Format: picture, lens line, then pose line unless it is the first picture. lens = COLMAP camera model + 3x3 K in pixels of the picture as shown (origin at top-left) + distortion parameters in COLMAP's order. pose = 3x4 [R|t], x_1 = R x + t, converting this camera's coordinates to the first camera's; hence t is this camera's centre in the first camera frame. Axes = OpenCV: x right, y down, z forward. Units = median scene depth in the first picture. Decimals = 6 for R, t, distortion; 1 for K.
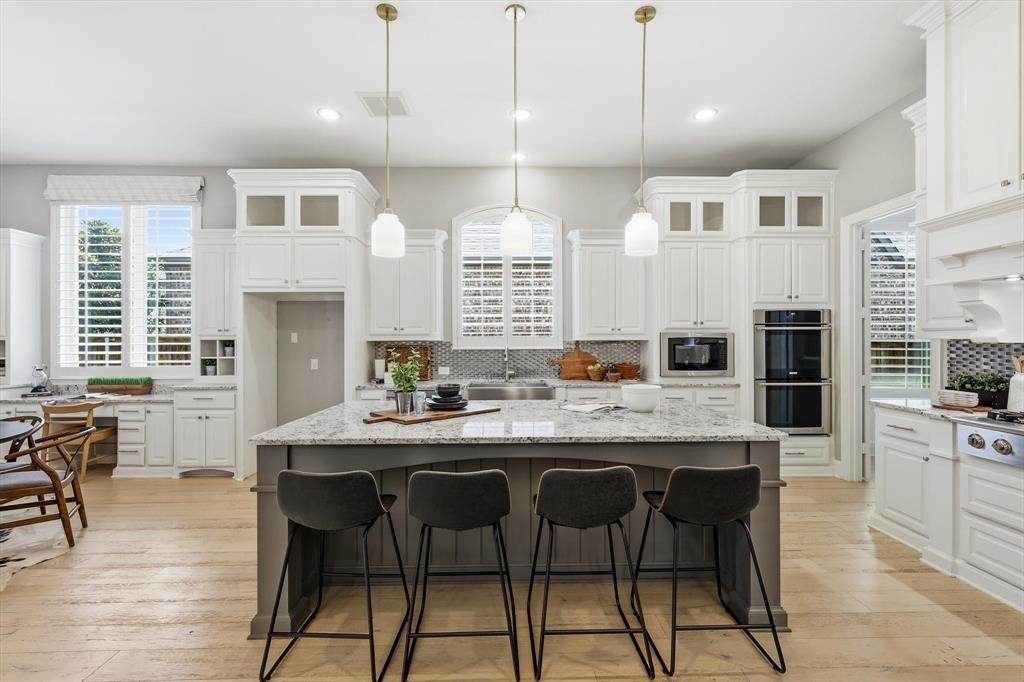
lens RADIAL K [[450.3, 0, 514.7], [0, 450.3, 341.7], [0, 0, 1]] dist [0.009822, 0.000105]
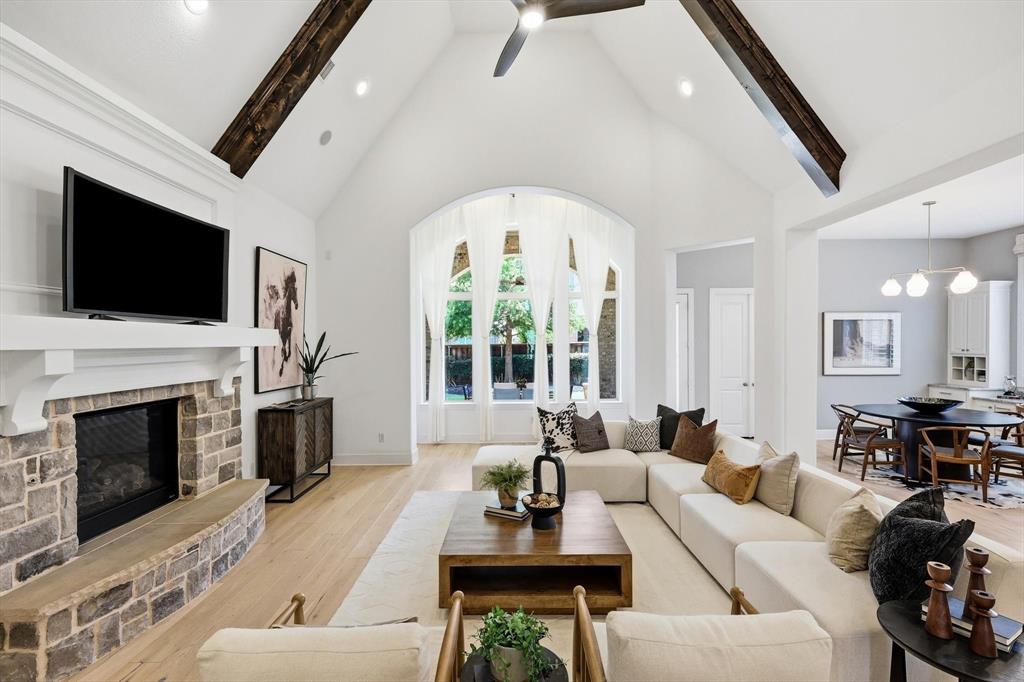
lens RADIAL K [[450.3, 0, 511.9], [0, 450.3, 342.8], [0, 0, 1]] dist [0.009822, 0.000105]
pose [[-0.019317, 0.000913, -0.999813, 0.393753], [0.007207, 0.999974, 0.000774, -0.066339], [0.999787, -0.007191, -0.019323, -0.522424]]
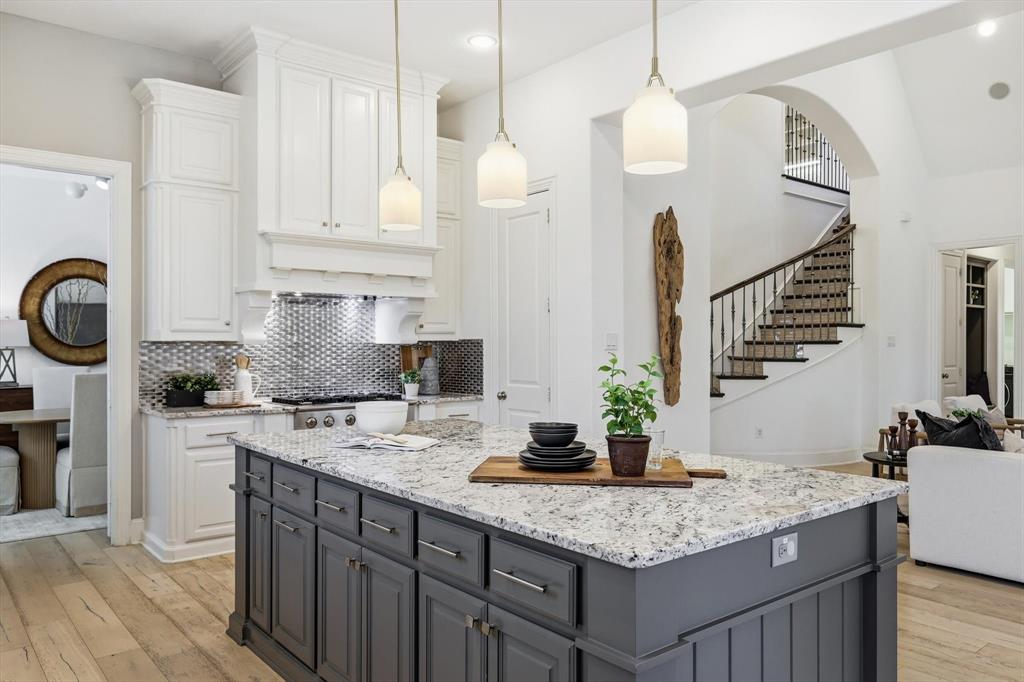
lens RADIAL K [[743.7, 0, 512.3], [0, 743.7, 338.8], [0, 0, 1]] dist [0.005832, 0.001376]
pose [[-0.618155, 0.006763, 0.786027, -0.504172], [0.003272, 0.999976, -0.006031, 0.001423], [-0.786049, -0.001156, -0.618163, 0.992394]]
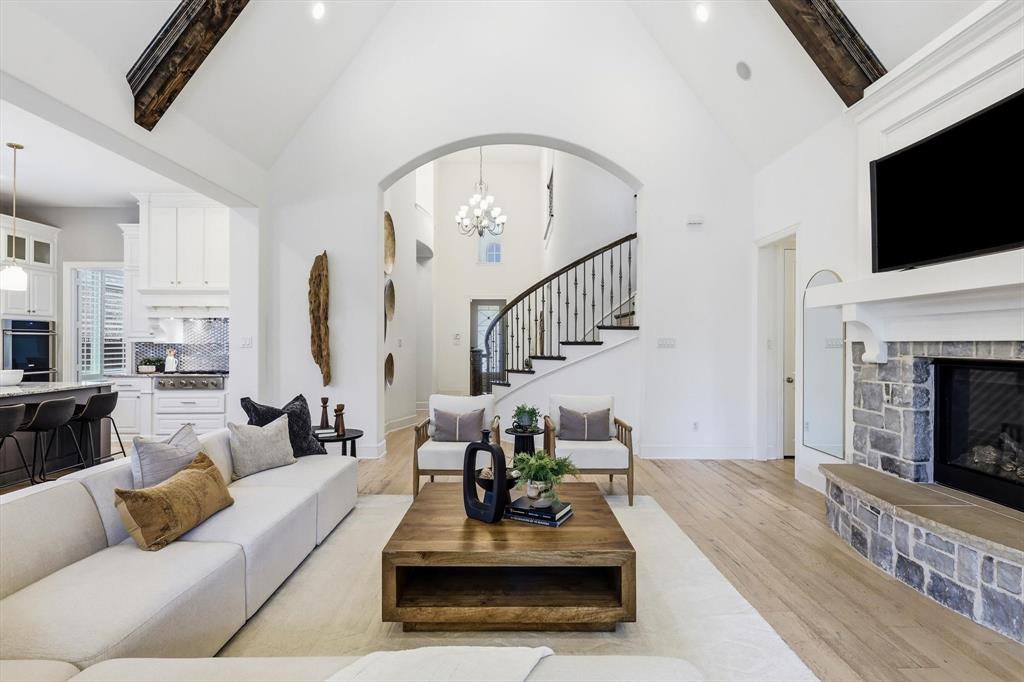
lens RADIAL K [[509.0, 0, 515.2], [0, 509.0, 340.5], [0, 0, 1]] dist [0.000753, -0.000460]
pose [[0.009606, 0.007032, 0.999929, -0.951001], [0.000608, 0.999975, -0.007038, 0.003823], [-0.999954, 0.000676, 0.009602, -0.519611]]
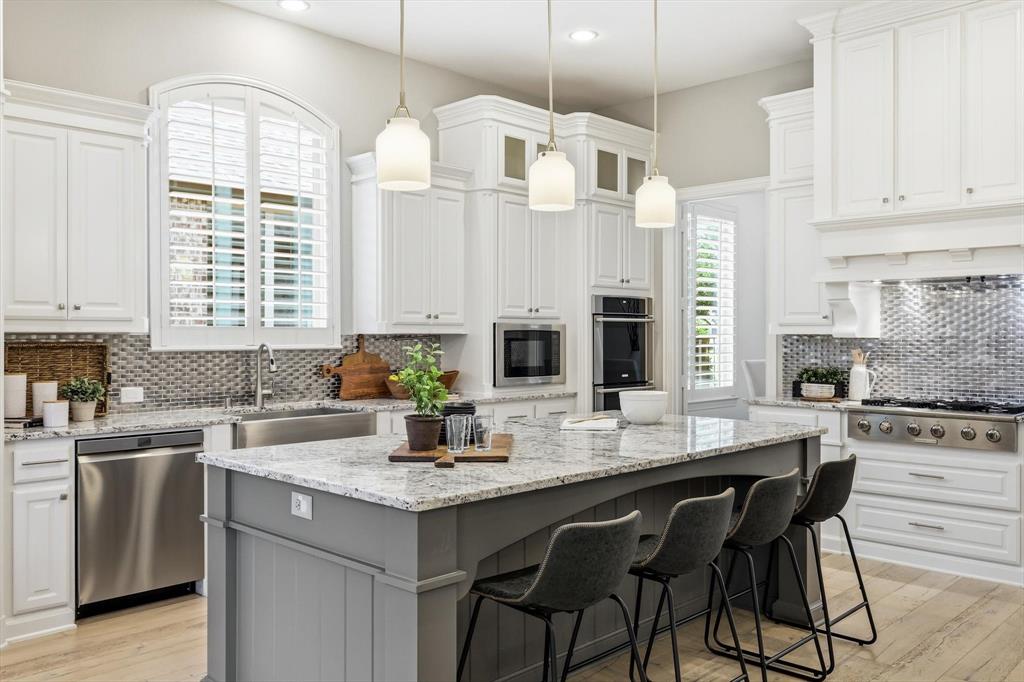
lens RADIAL K [[841.8, 0, 513.9], [0, 841.8, 335.2], [0, 0, 1]] dist [0.009438, 0.006206]
pose [[0.716310, 0.003549, 0.697773, -0.570917], [-0.002101, 0.999994, -0.002928, 0.002411], [-0.697779, 0.000631, 0.716313, 0.063660]]
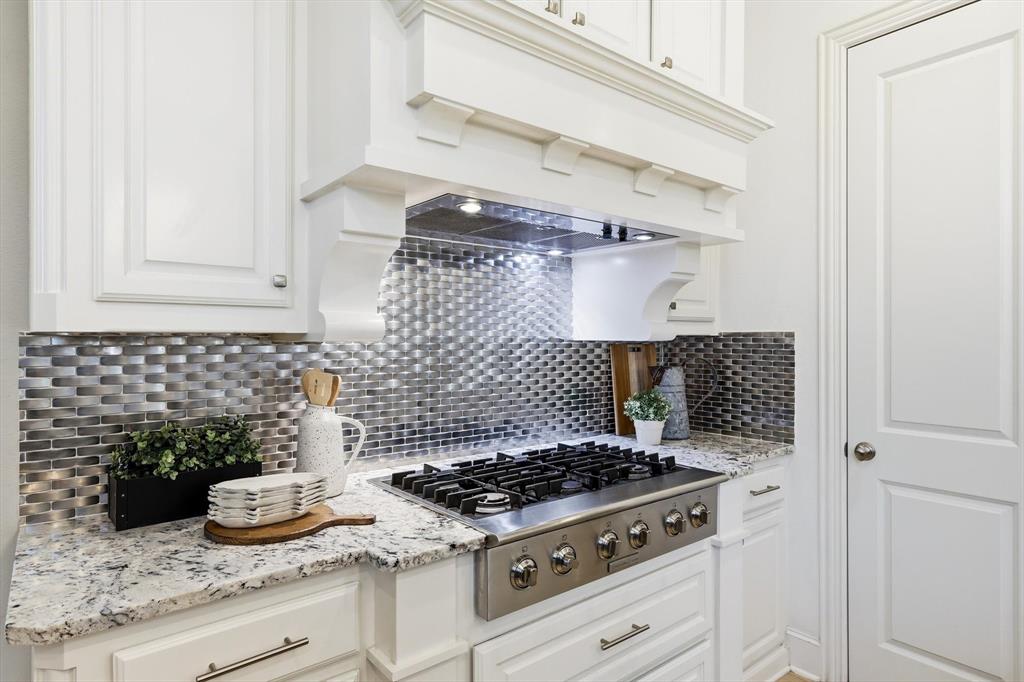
lens RADIAL K [[575.7, 0, 511.7], [0, 575.7, 337.3], [0, 0, 1]] dist [-0.001654, 0.000386]
pose [[-0.614179, 0.000143, 0.789166, 0.324063], [-0.000199, 1.000000, -0.000335, -0.001183], [-0.789166, -0.000363, -0.614179, 0.727085]]
